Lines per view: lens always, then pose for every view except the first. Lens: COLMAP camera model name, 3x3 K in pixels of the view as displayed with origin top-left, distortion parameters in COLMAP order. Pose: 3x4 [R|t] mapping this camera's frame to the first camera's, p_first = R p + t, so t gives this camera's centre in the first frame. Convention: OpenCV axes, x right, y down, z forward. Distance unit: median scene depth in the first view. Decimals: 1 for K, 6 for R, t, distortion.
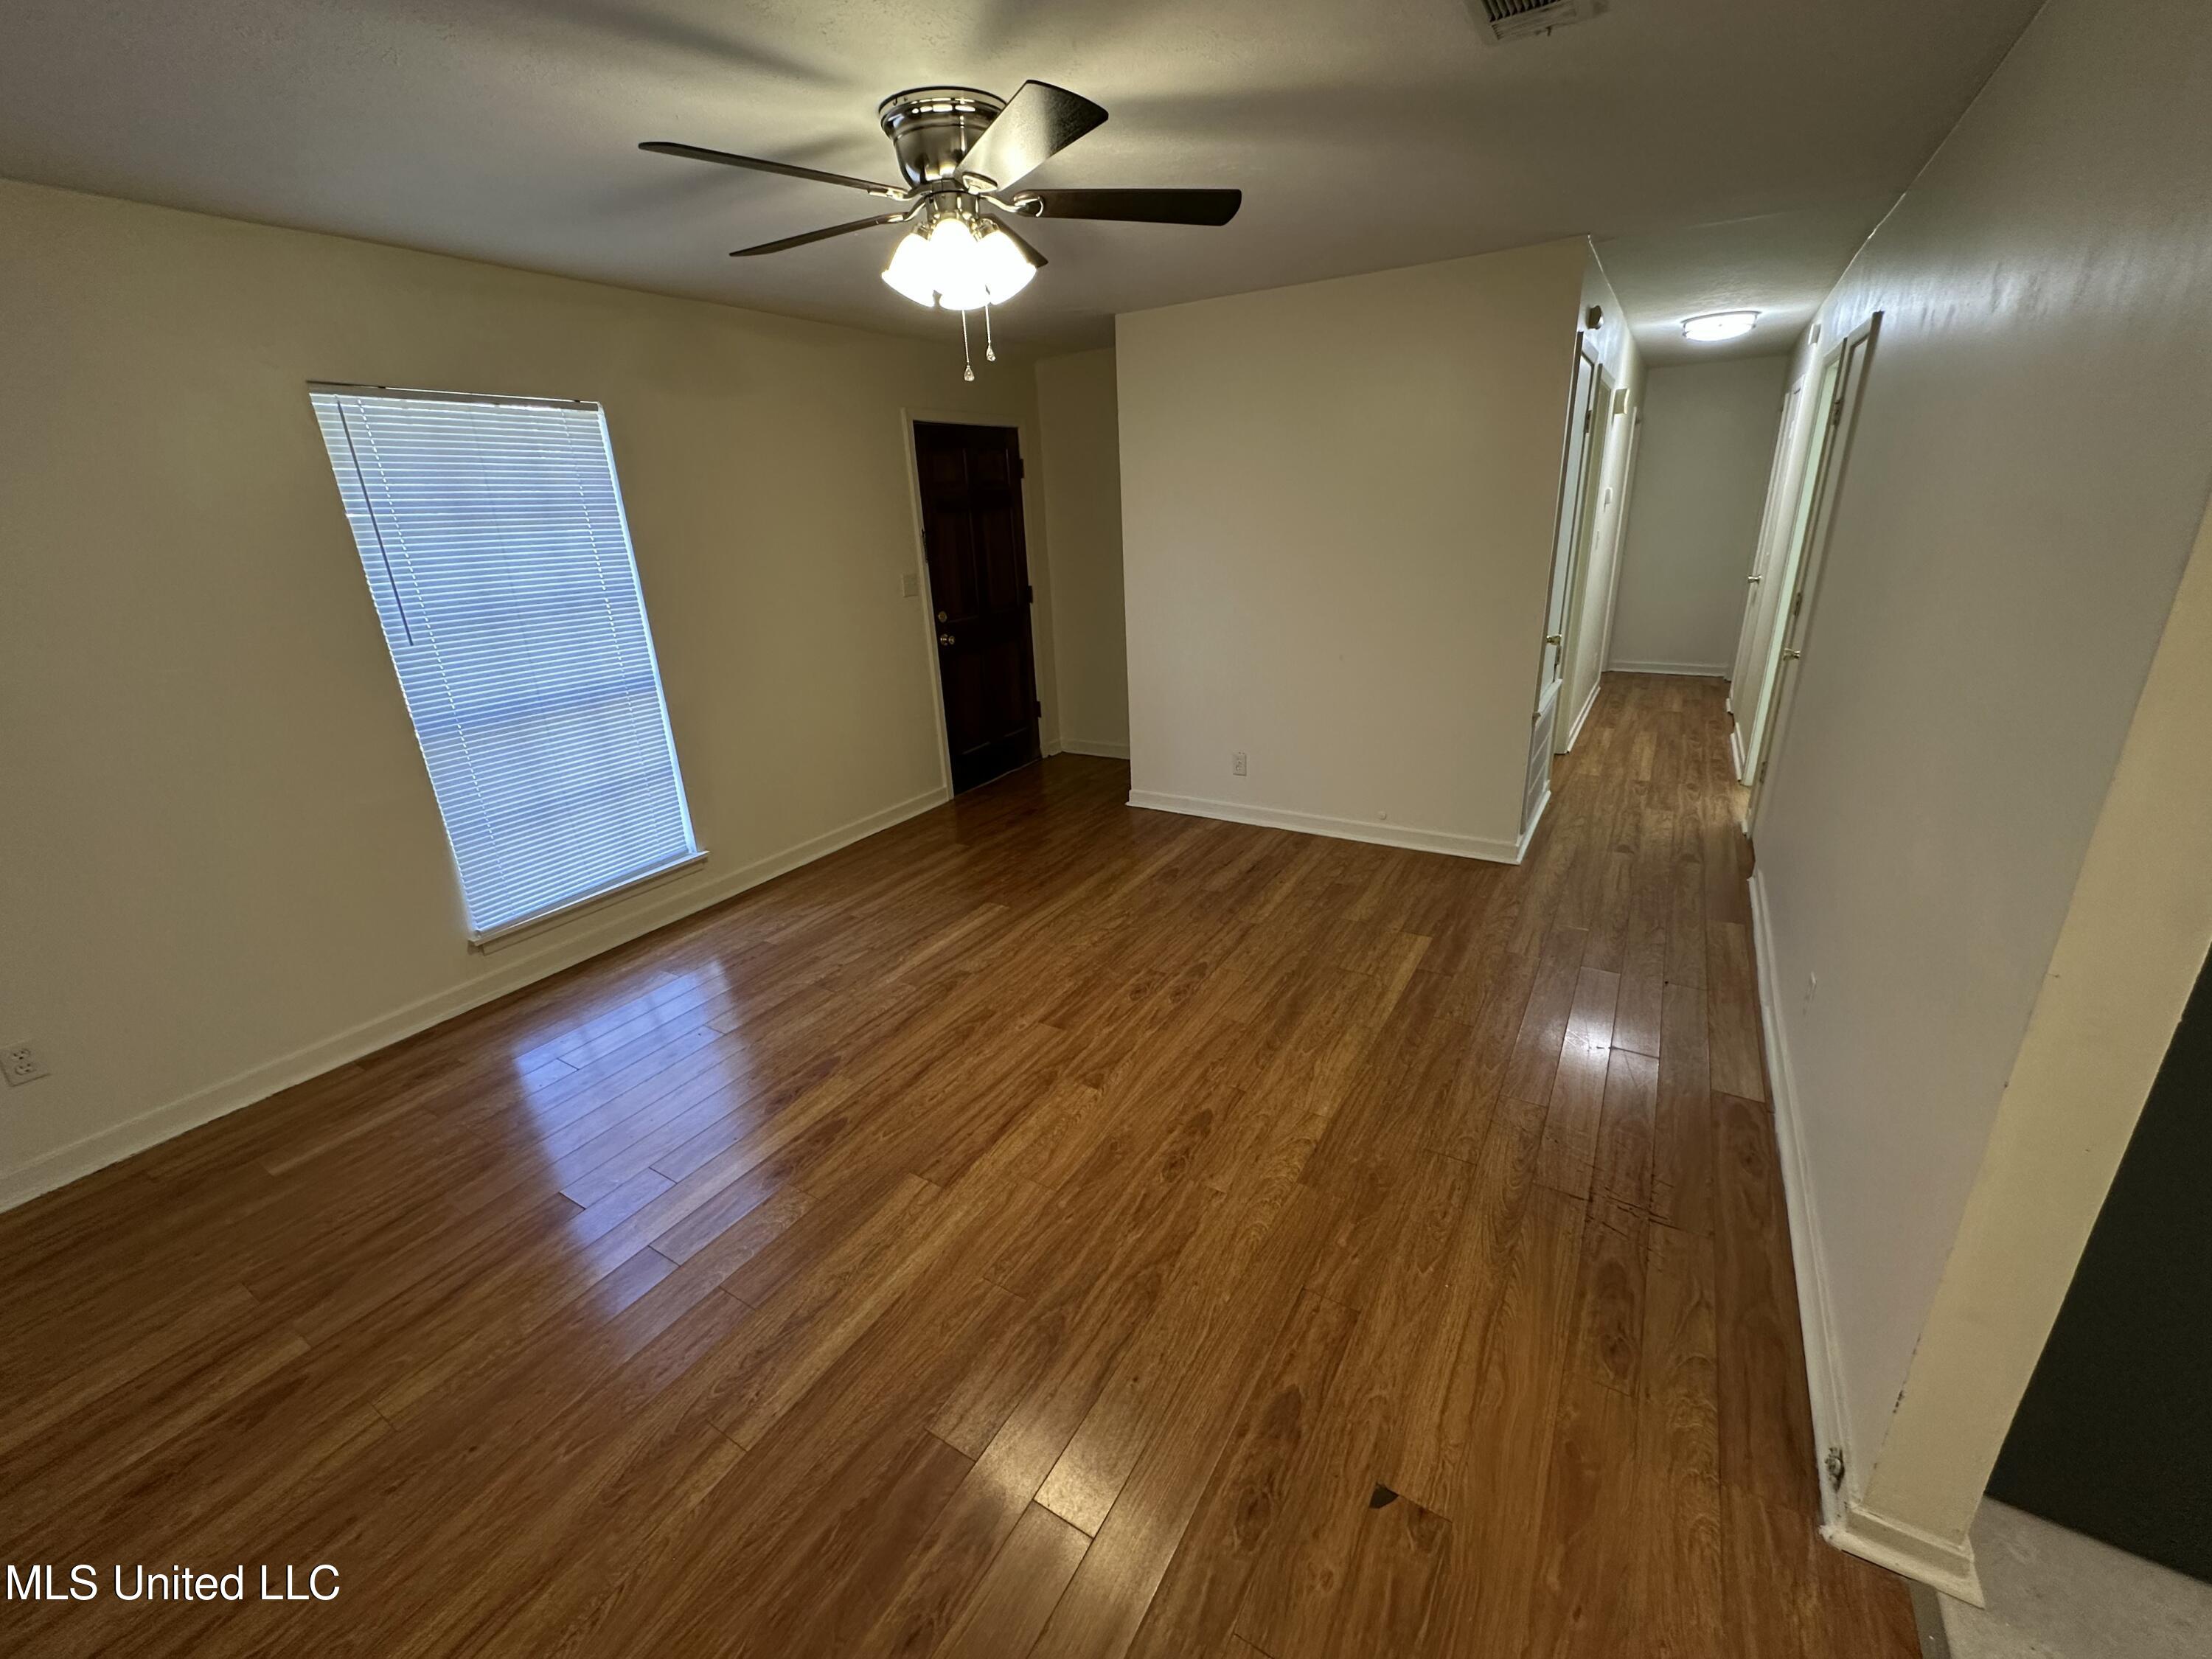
lens RADIAL K [[898.4, 0, 1106.0], [0, 898.4, 829.5], [0, 0, 1]] dist [0.000787, -0.000208]
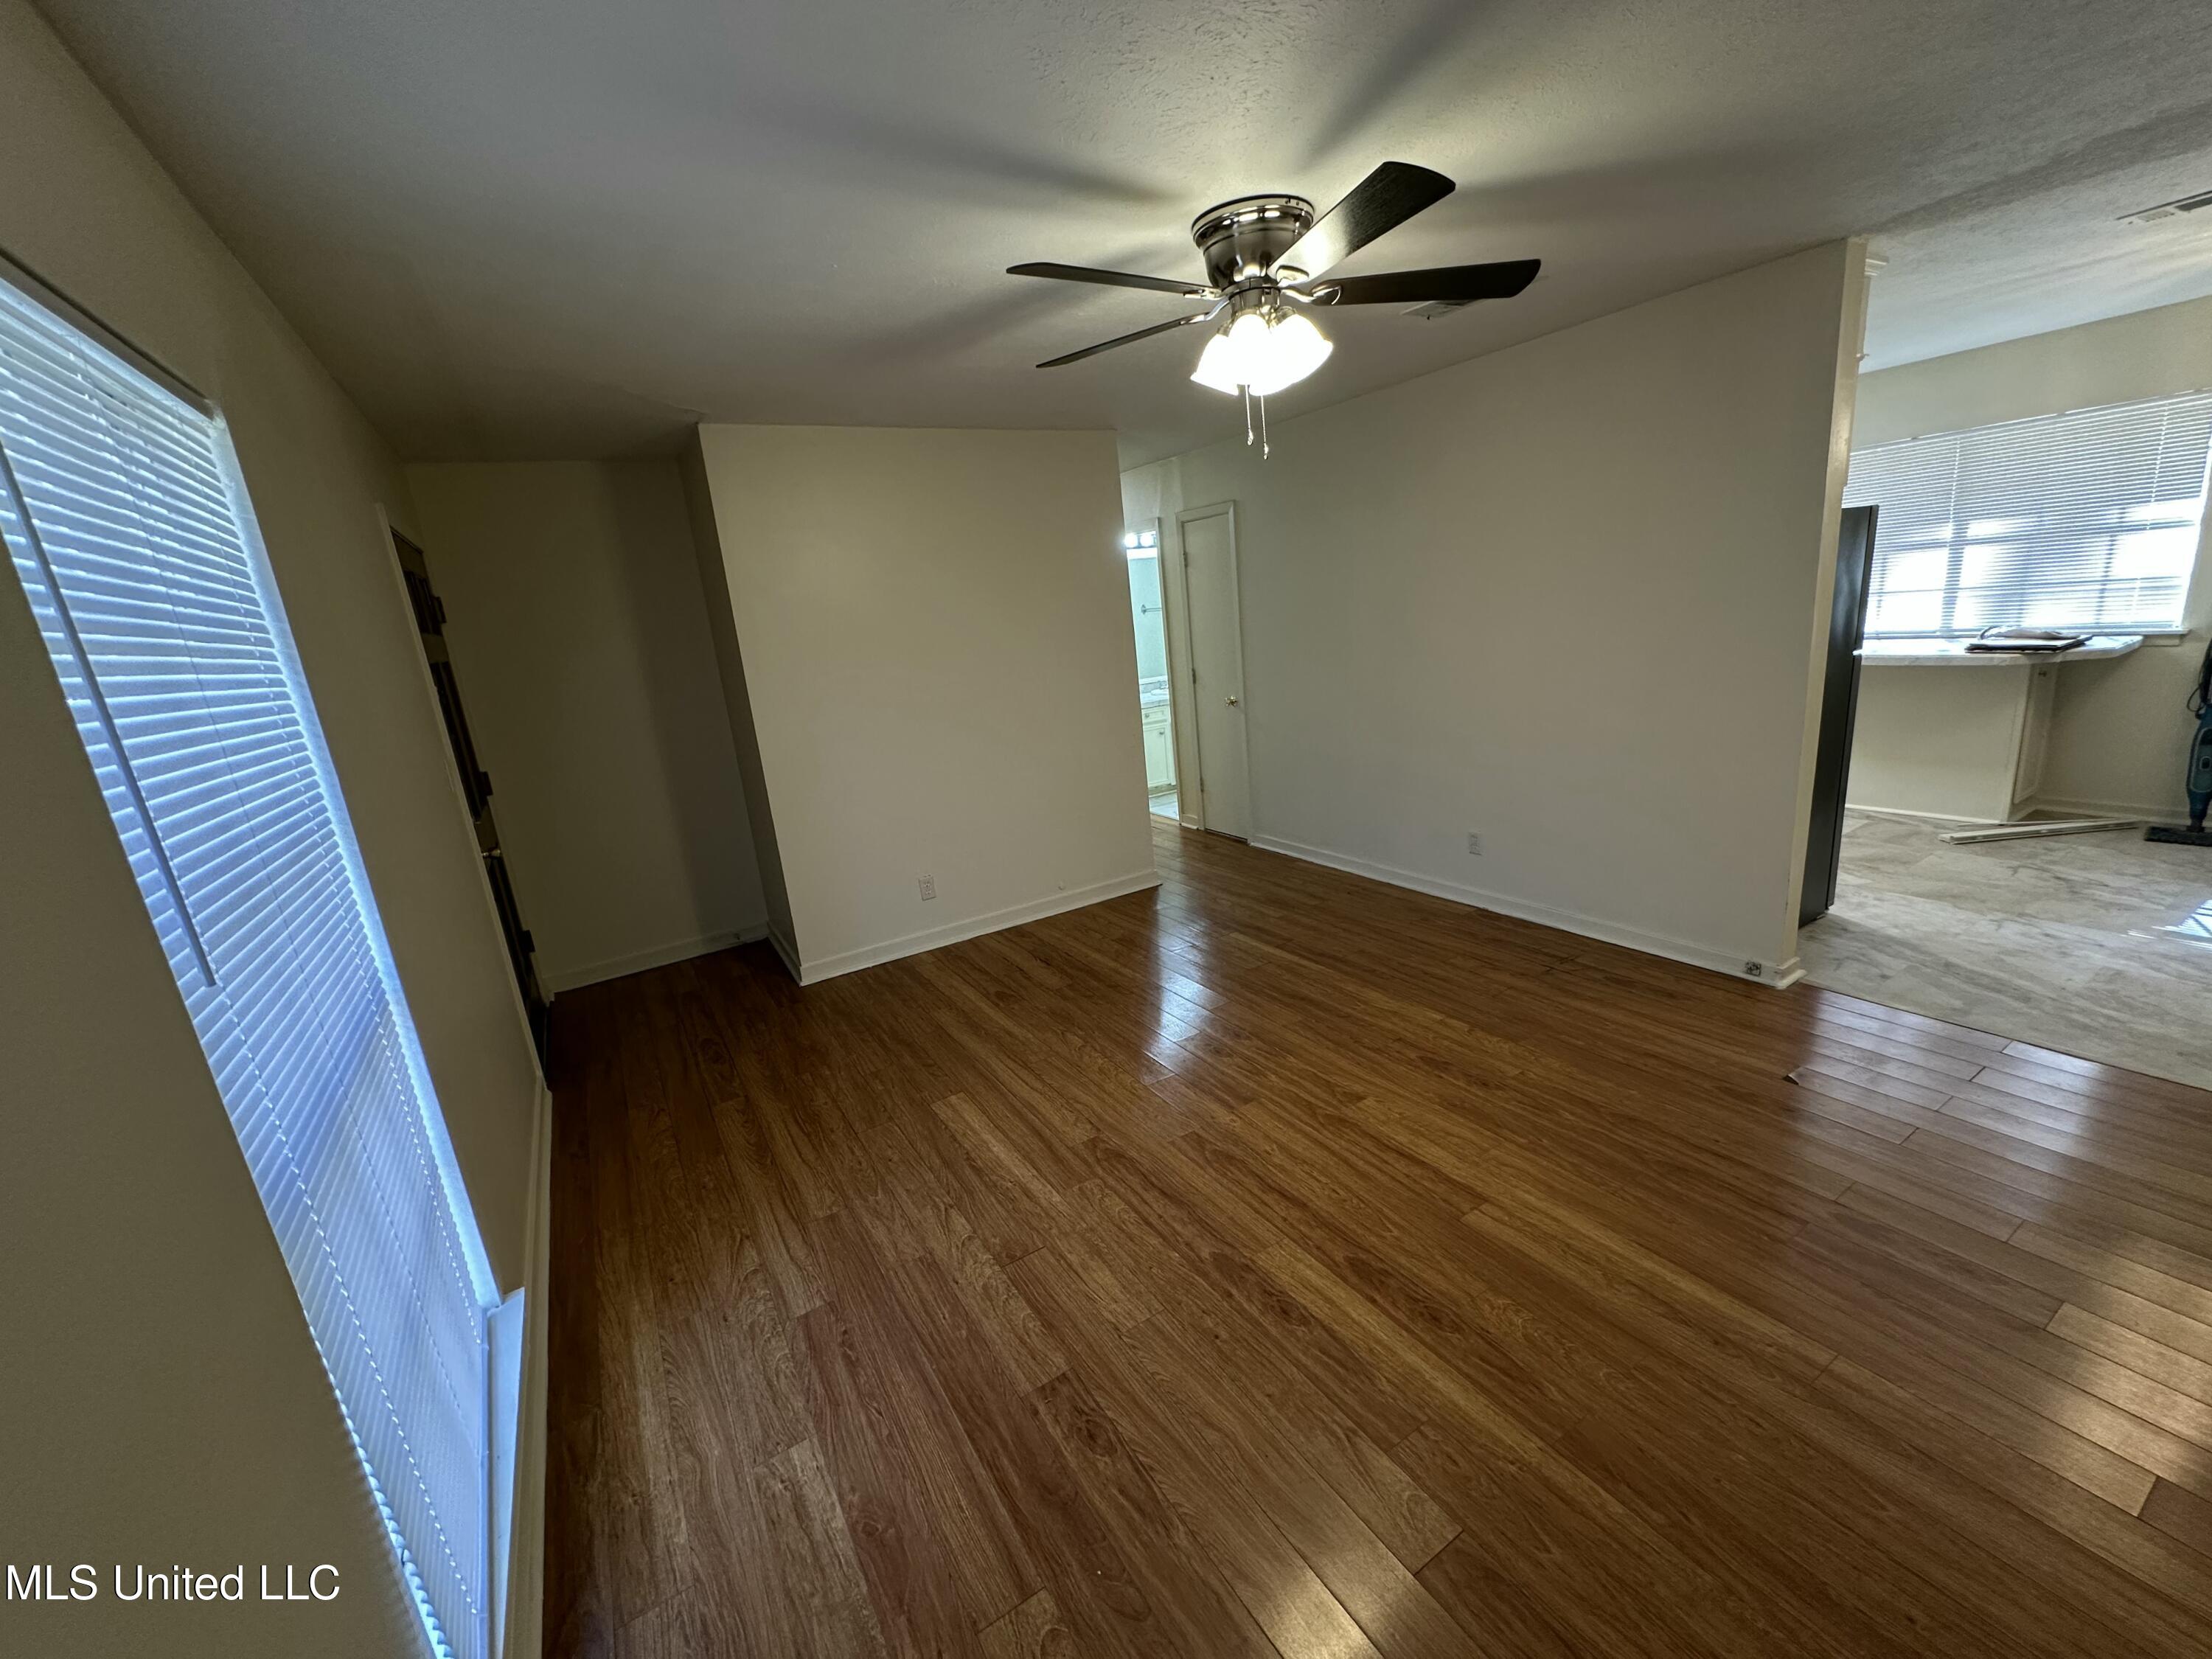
lens RADIAL K [[882.6, 0, 1106.0], [0, 882.6, 829.5], [0, 0, 1]] dist [0.000204, 0.000612]
pose [[0.457289, -0.216712, 0.862509, -0.880526], [0.372593, 0.927317, 0.035453, -0.145314], [-0.807503, 0.305153, 0.504797, 0.546135]]
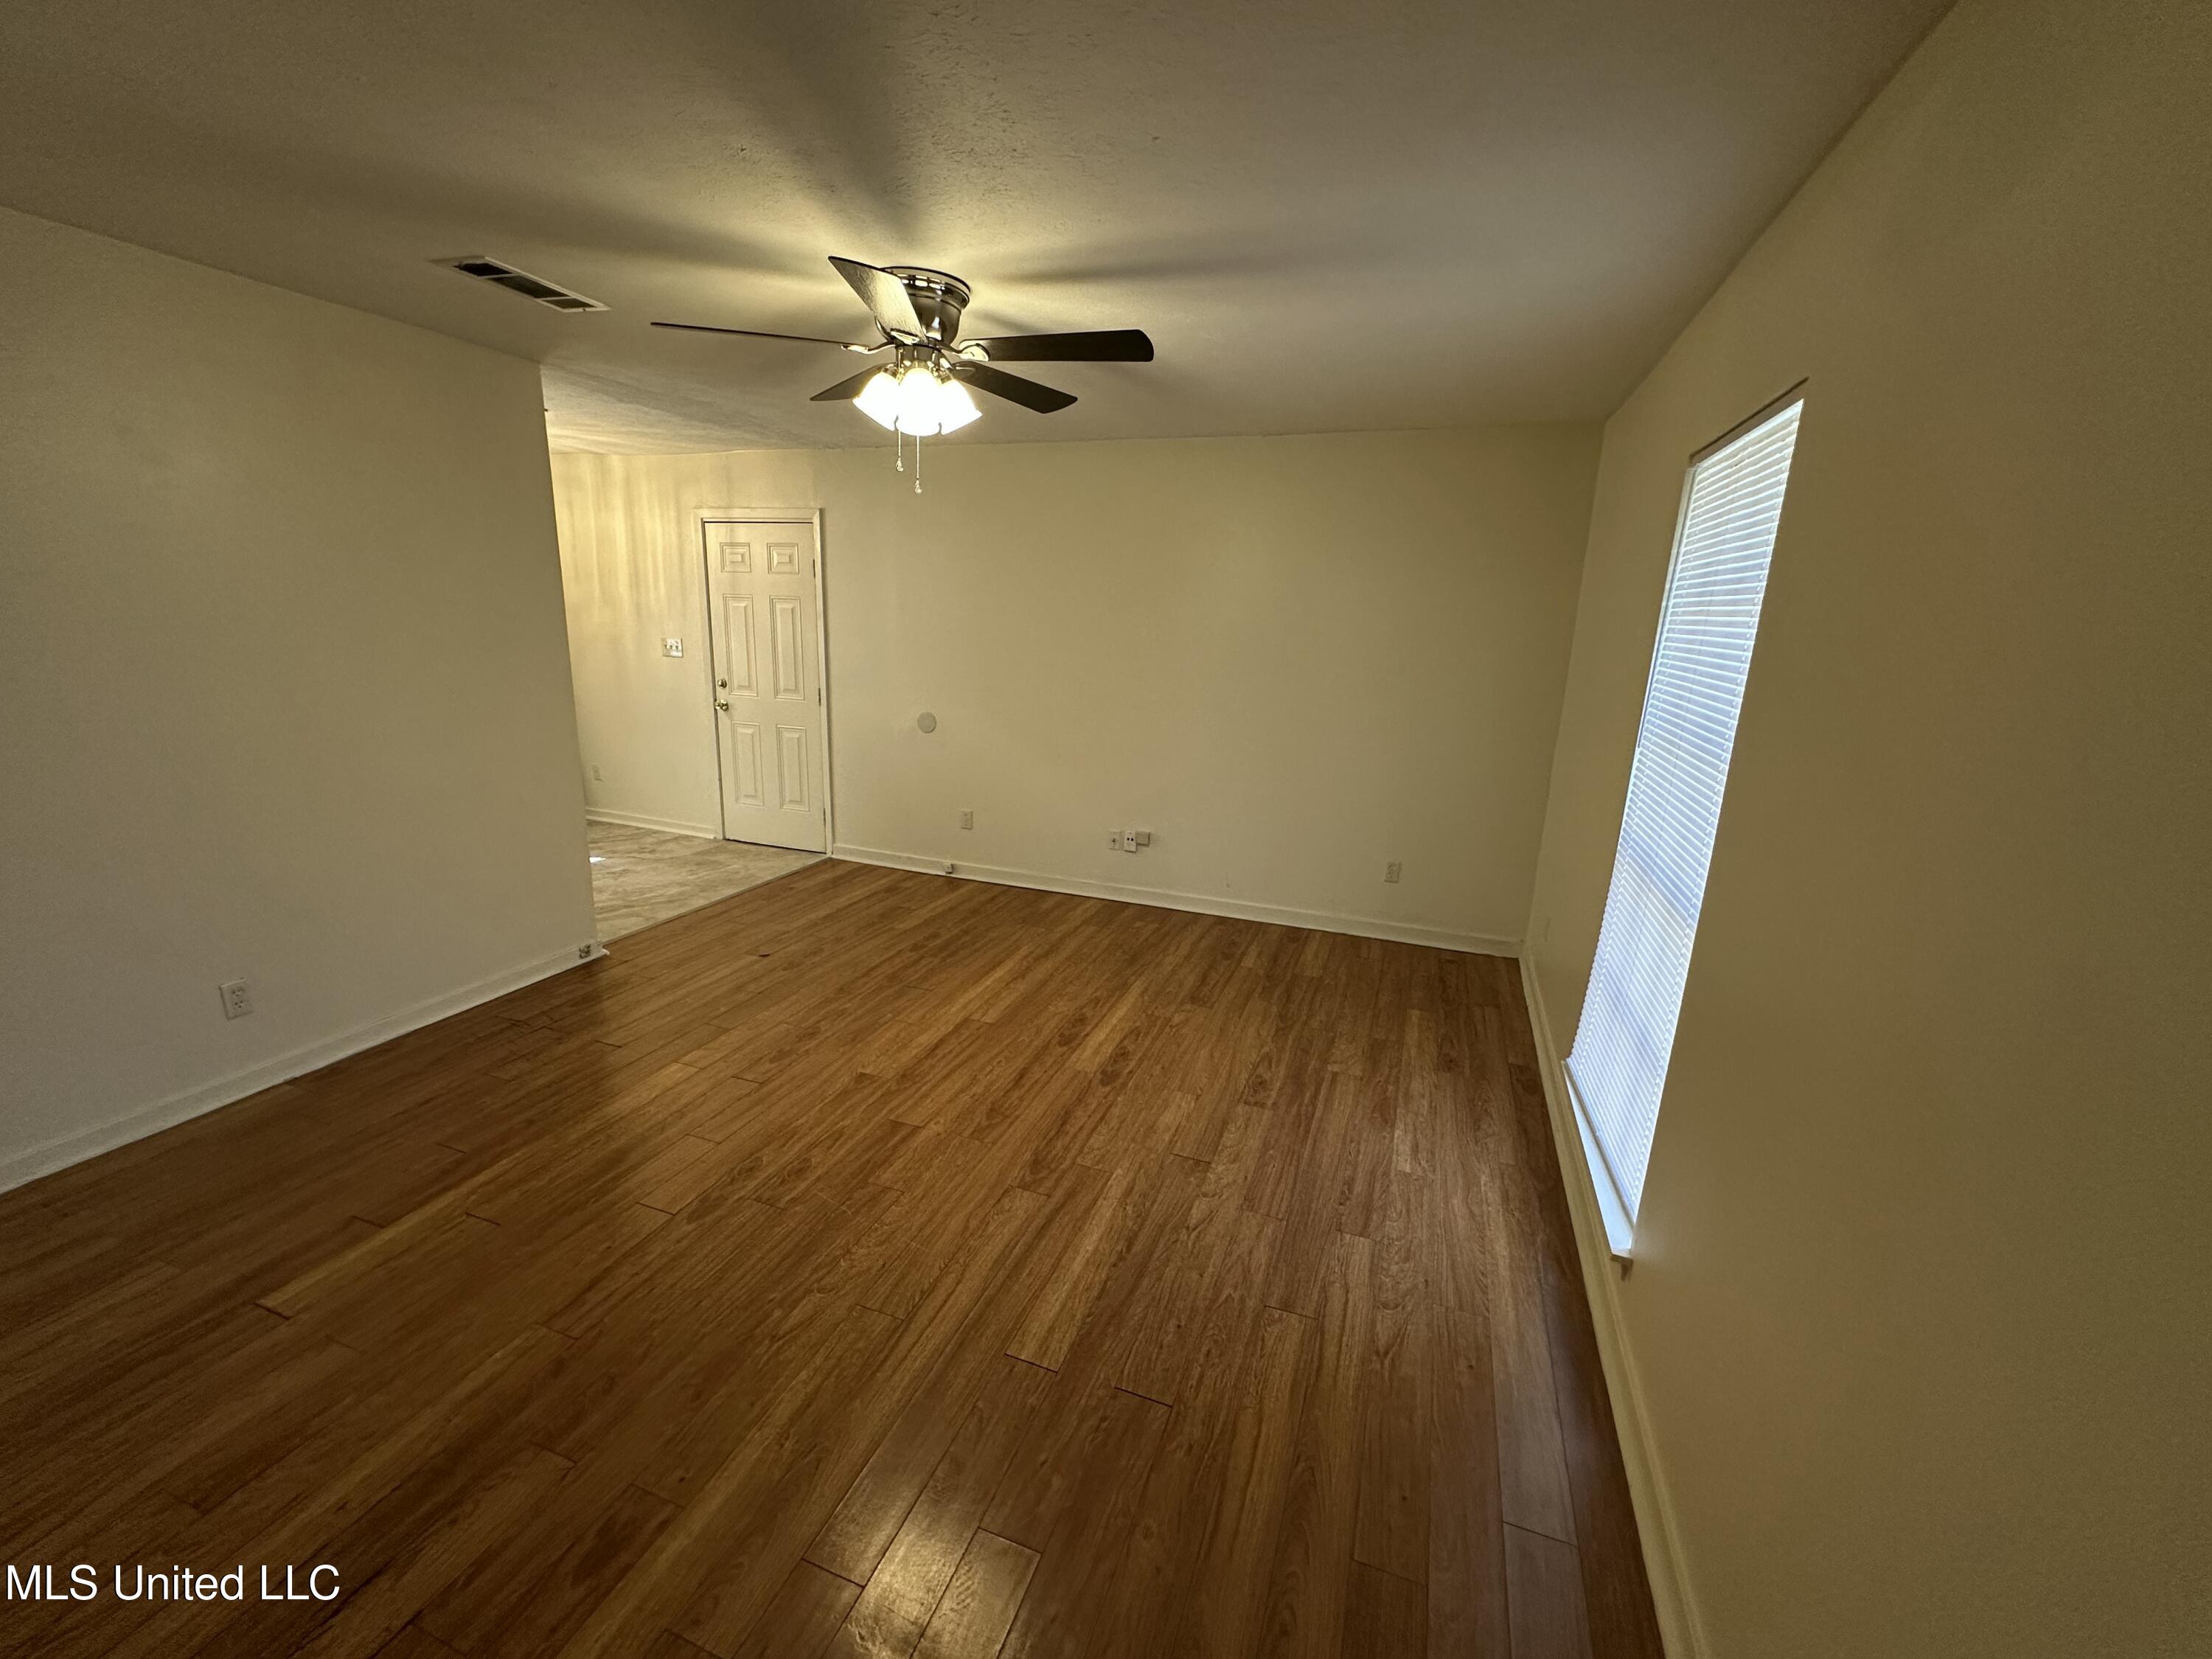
lens RADIAL K [[898.4, 0, 1106.0], [0, 898.4, 829.5], [0, 0, 1]] dist [0.000787, -0.000208]
pose [[-0.980462, 0.054687, -0.188955, -0.105871], [-0.060783, 0.829344, 0.555423, -0.579352], [0.187084, 0.556056, -0.809816, 1.626901]]
